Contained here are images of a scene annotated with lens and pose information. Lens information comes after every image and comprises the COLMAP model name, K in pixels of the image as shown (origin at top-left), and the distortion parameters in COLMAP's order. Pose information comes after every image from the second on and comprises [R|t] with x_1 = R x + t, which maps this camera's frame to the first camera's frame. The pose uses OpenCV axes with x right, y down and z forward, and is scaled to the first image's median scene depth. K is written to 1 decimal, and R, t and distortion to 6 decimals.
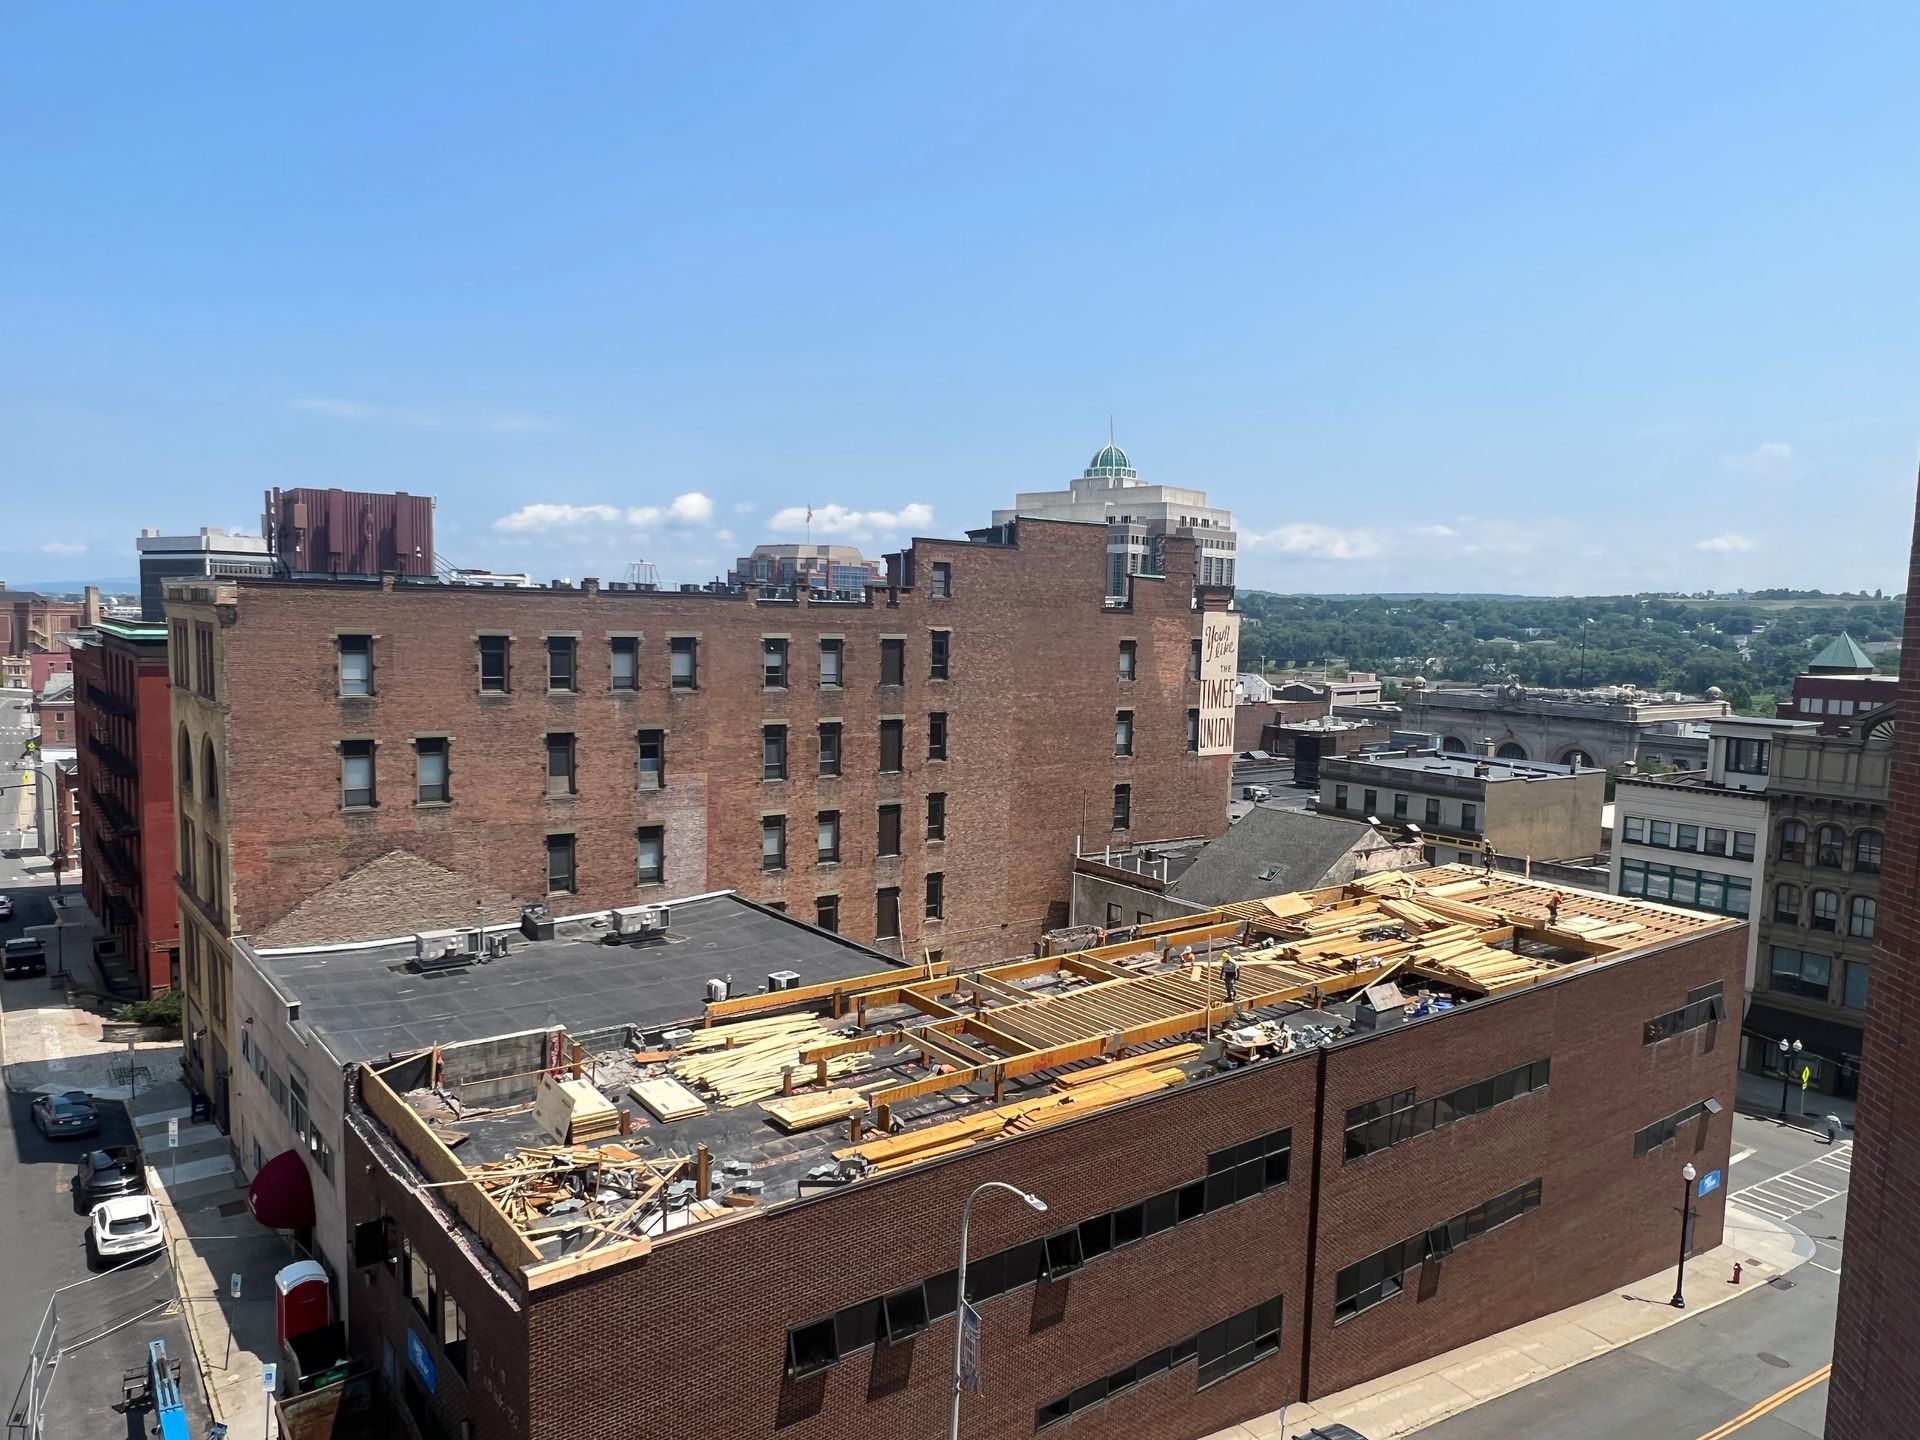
lens RADIAL K [[1235.8, 0, 953.6], [0, 1235.8, 731.5], [0, 0, 1]] dist [0.006536, -0.007734]
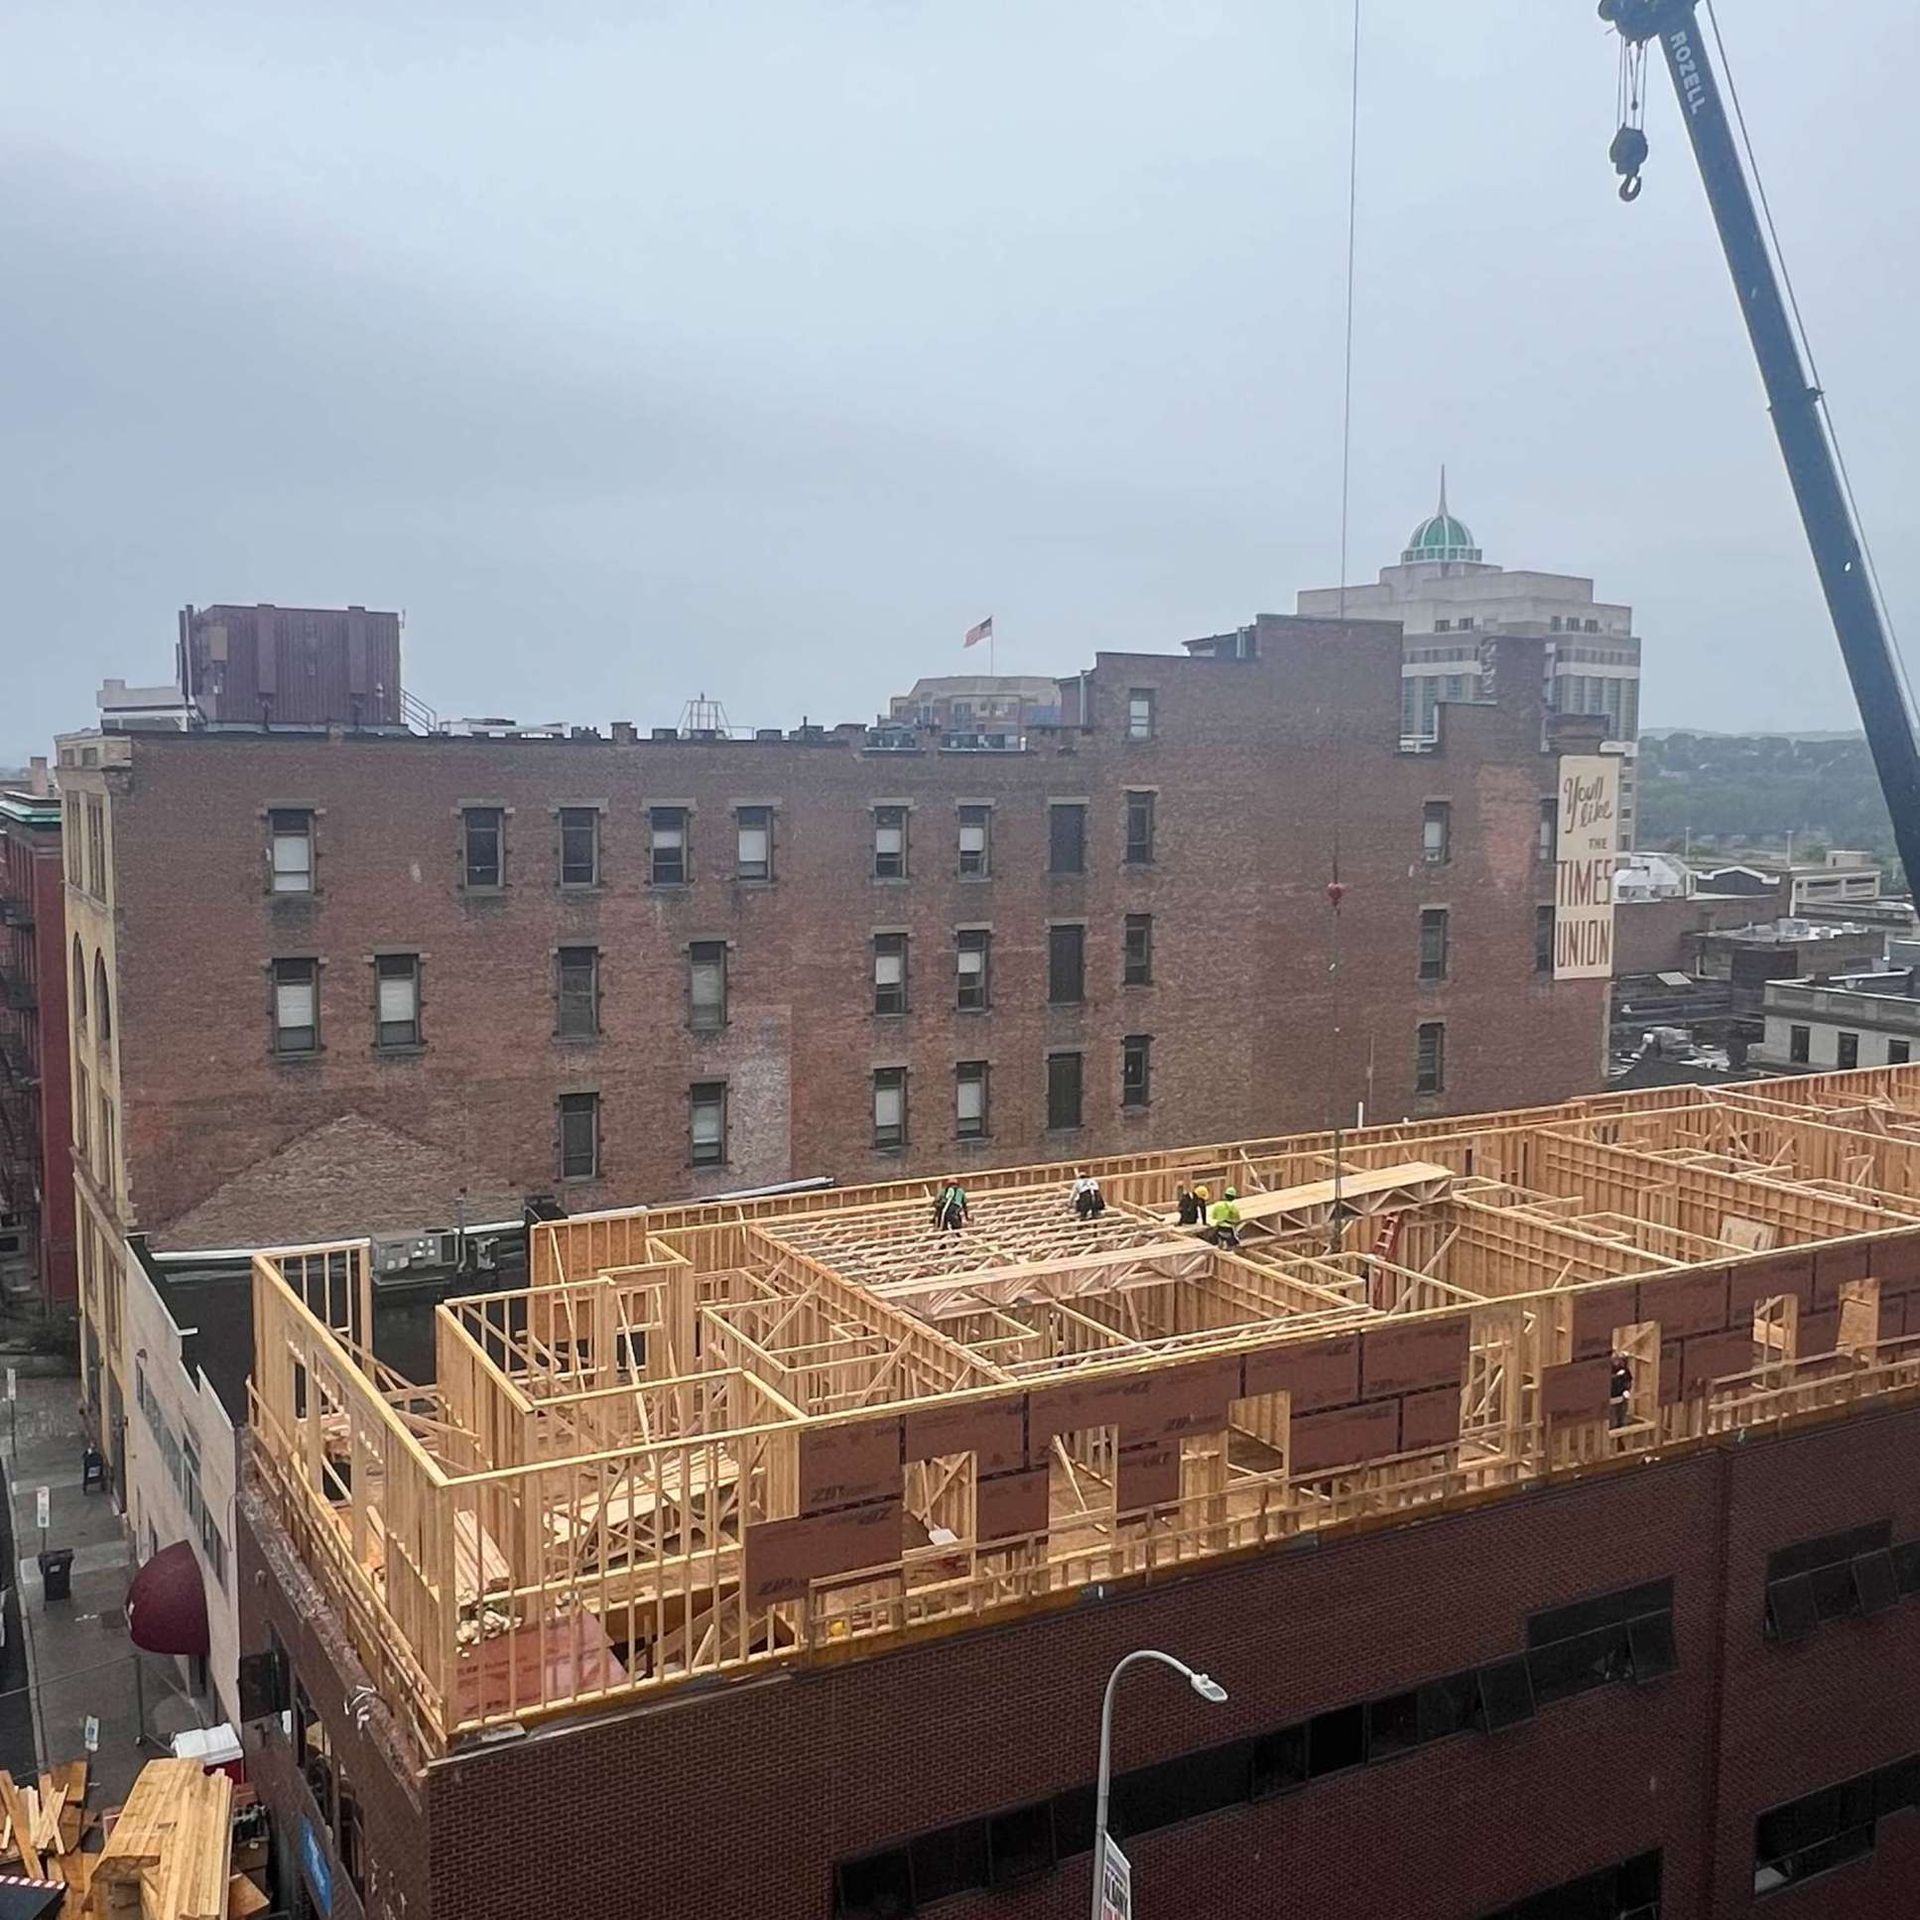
lens RADIAL K [[1803.5, 0, 941.5], [0, 1803.5, 924.3], [0, 0, 1]] dist [0.006361, 0.000000]
pose [[0.988720, -0.006972, -0.149616, 0.027758], [0.005062, 0.999901, -0.013143, 0.002347], [0.149693, 0.012237, 0.988657, 0.027554]]
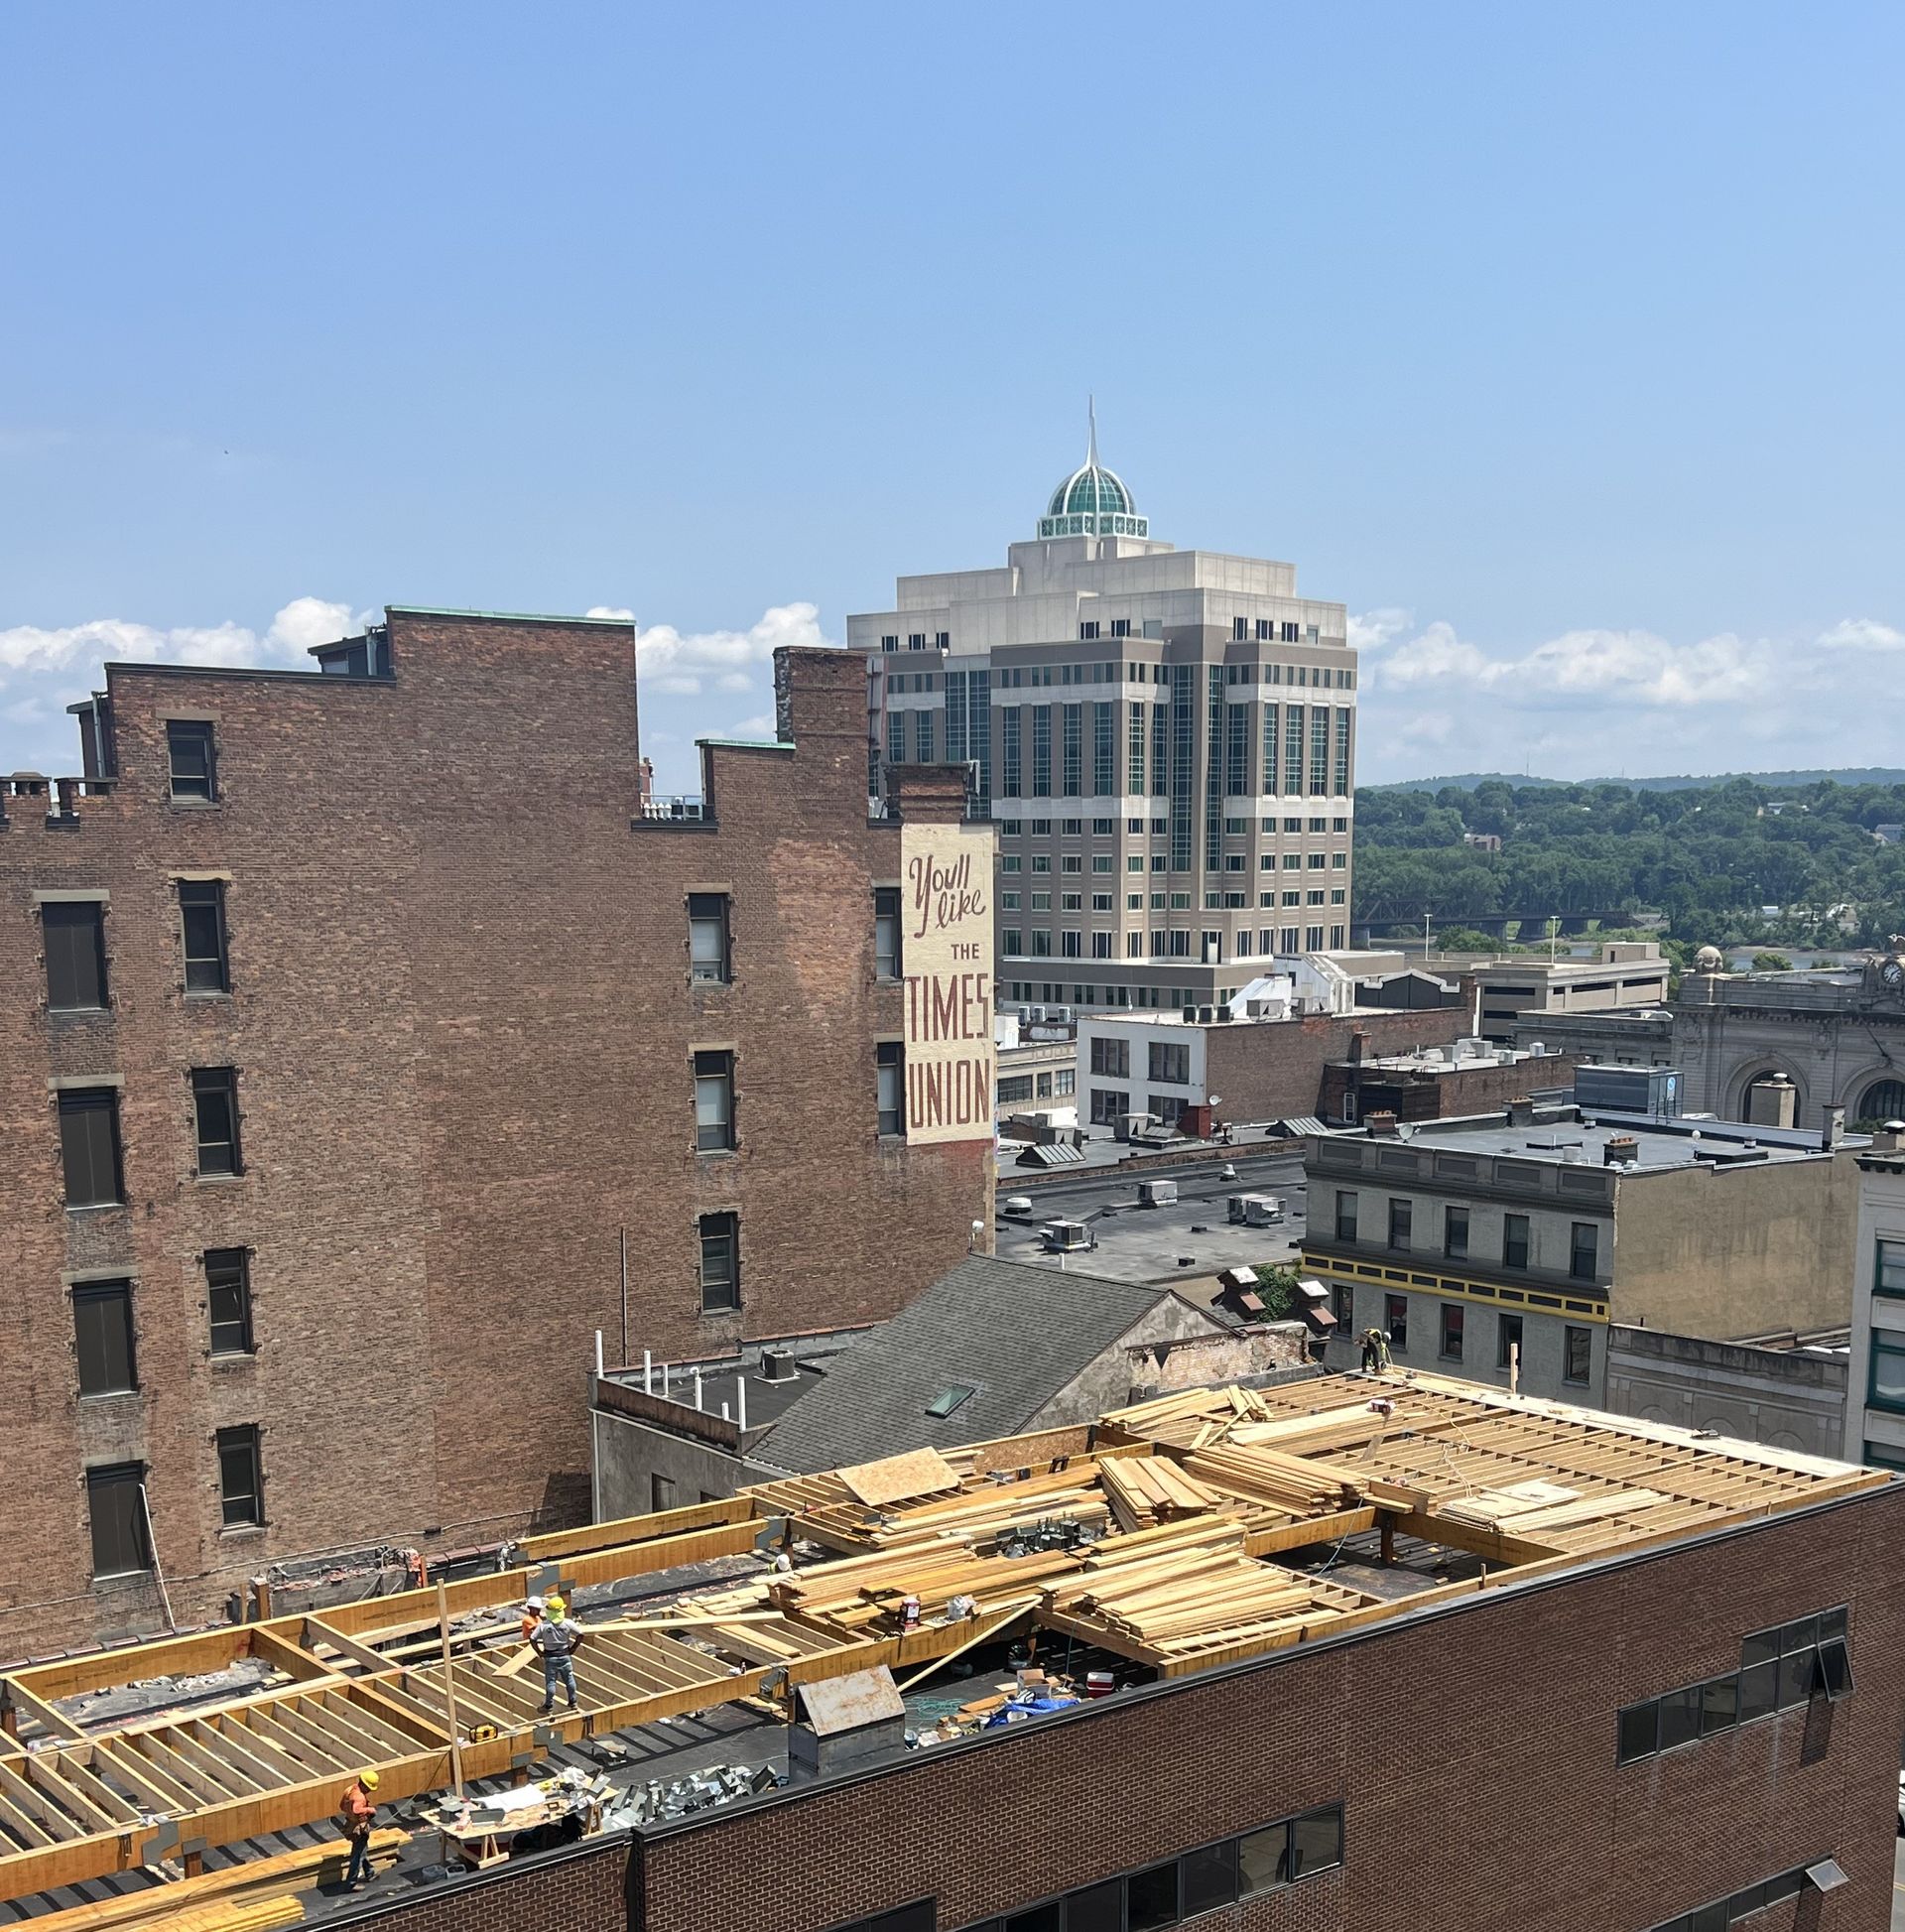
lens RADIAL K [[2516.6, 0, 993.6], [0, 2516.6, 1341.3], [0, 0, 1]] dist [0.088905, 0.000000]
pose [[0.998617, -0.034803, 0.039400, 0.228524], [0.030676, 0.994422, 0.100911, -0.001140], [-0.042692, -0.099563, 0.994115, 0.072553]]
